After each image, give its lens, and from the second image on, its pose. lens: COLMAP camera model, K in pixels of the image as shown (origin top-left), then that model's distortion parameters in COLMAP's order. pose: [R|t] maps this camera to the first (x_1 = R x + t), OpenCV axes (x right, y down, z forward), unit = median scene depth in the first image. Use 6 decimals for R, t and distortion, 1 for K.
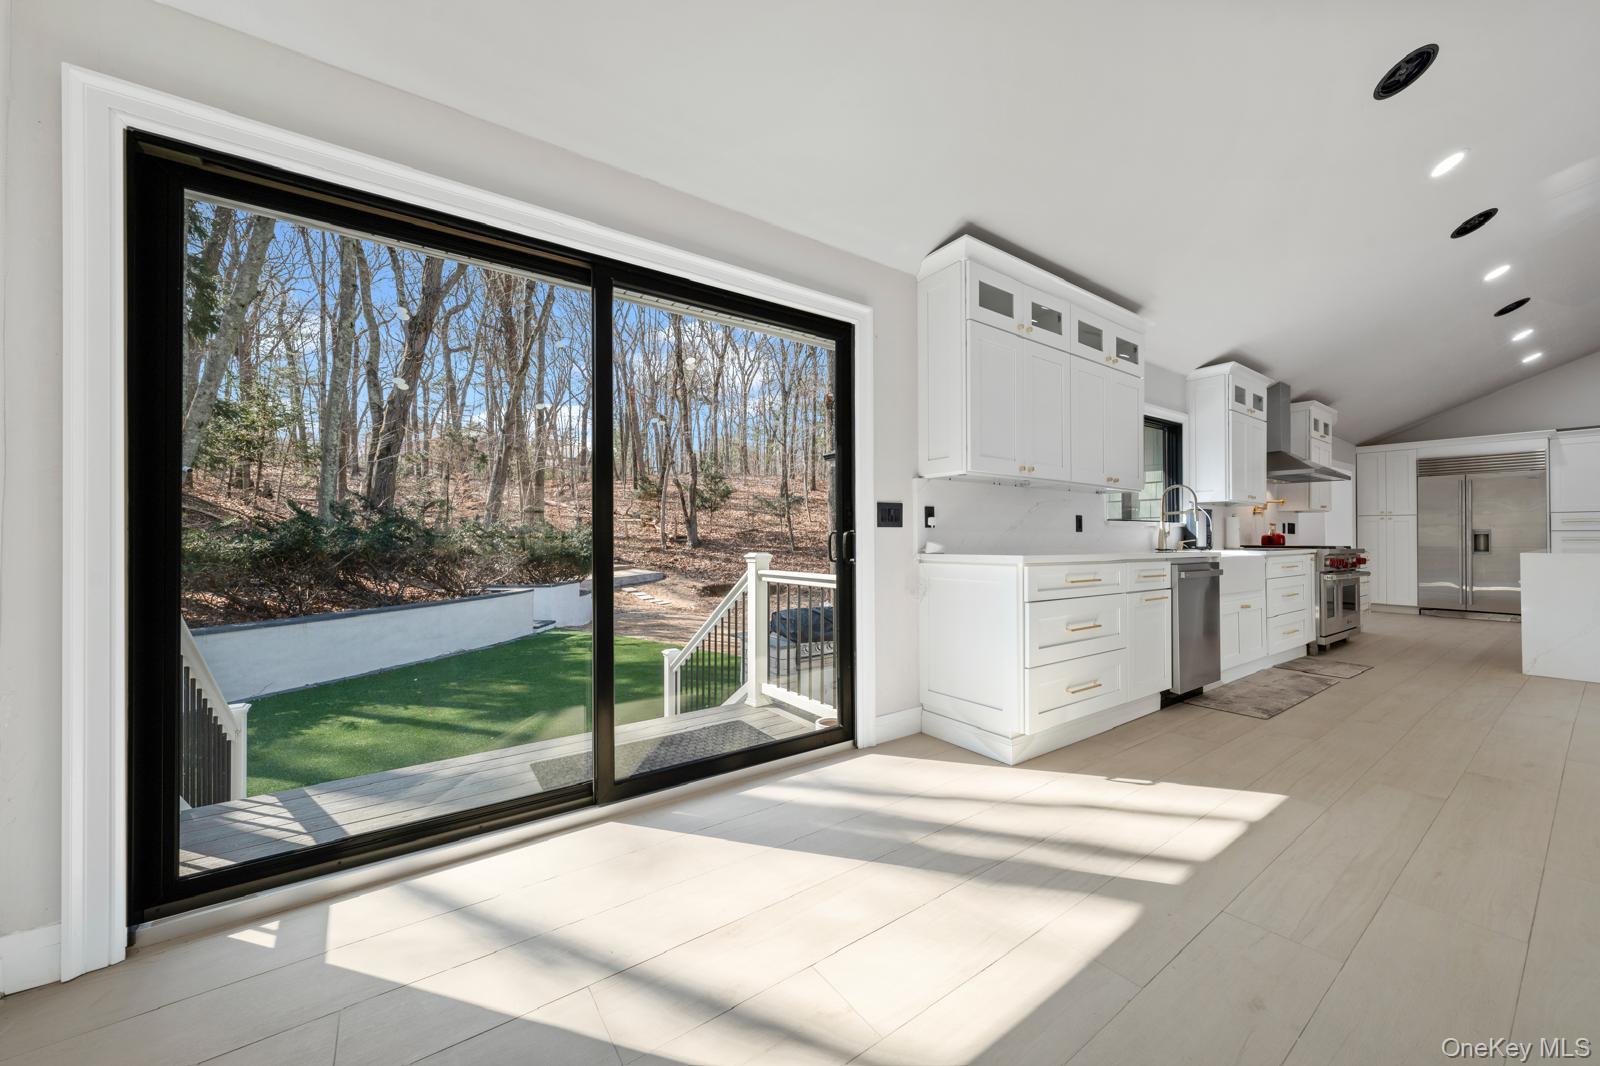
lens RADIAL K [[550.8, 0, 792.4], [0, 550.8, 535.9], [0, 0, 1]] dist [-0.006910, 0.000232]
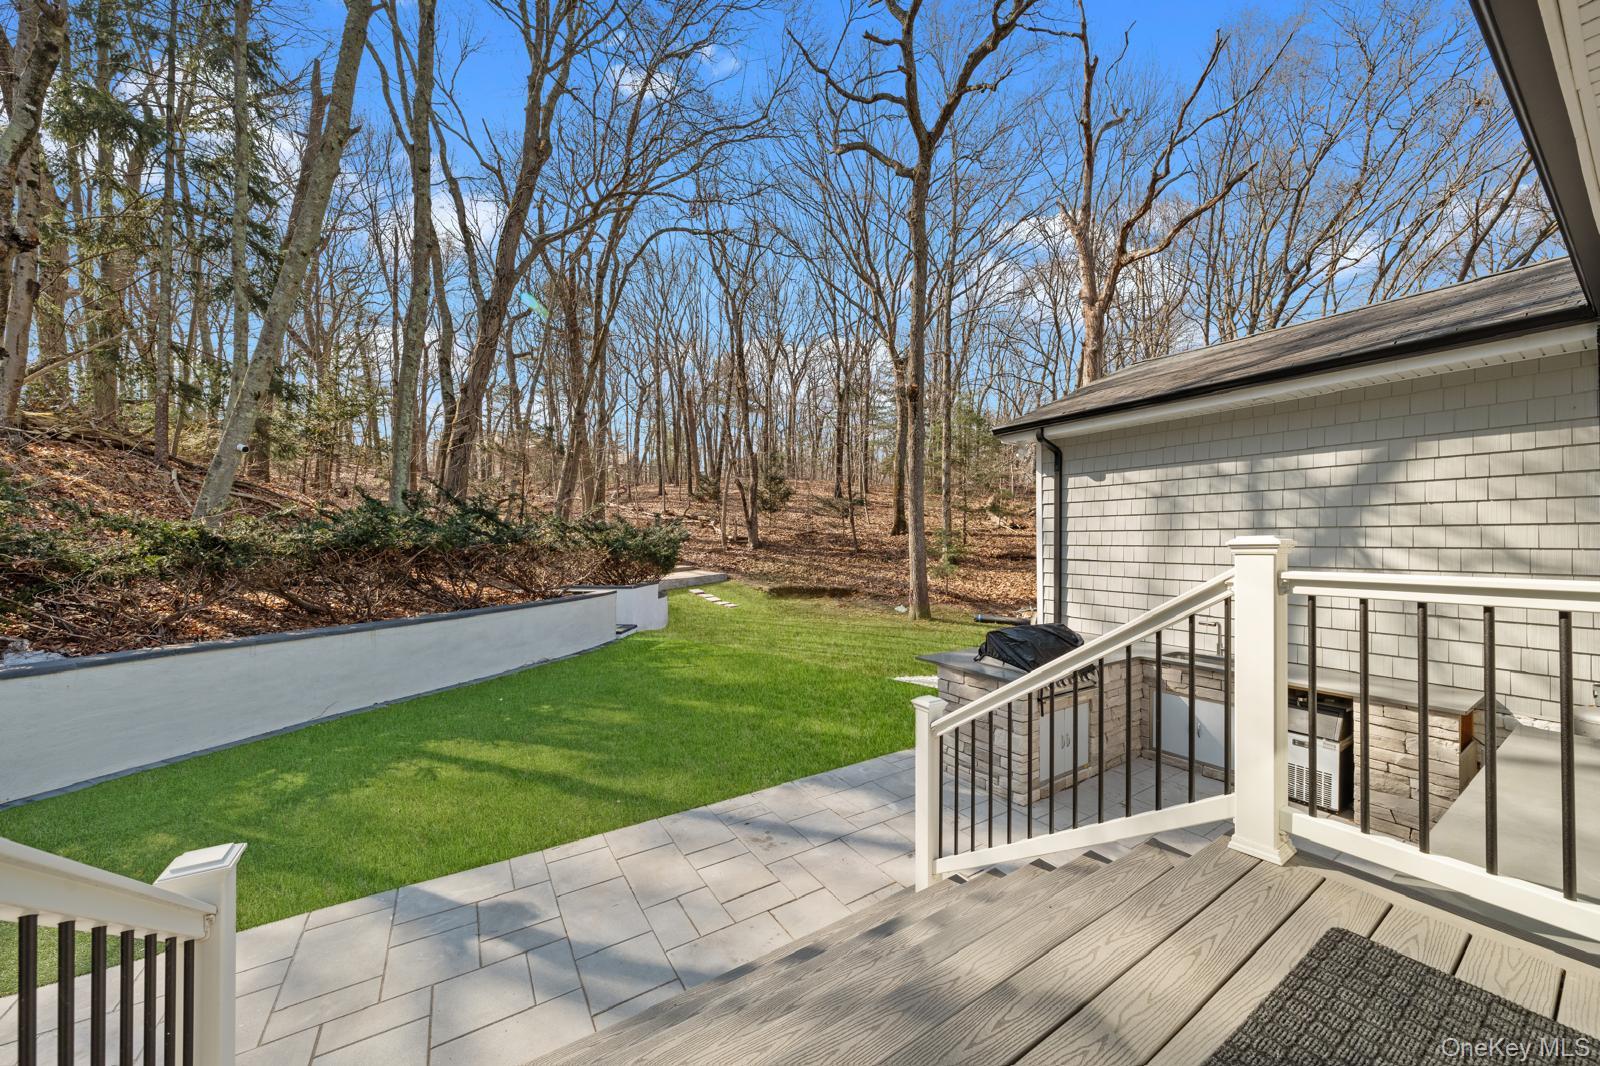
lens RADIAL K [[550.8, 0, 811.1], [0, 550.8, 542.7], [0, 0, 1]] dist [-0.006910, 0.000232]
pose [[0.998190, 0.006767, -0.059762, -0.079770], [-0.006368, 0.999956, 0.006869, 0.007094], [0.059806, -0.006476, 0.998189, 0.094383]]
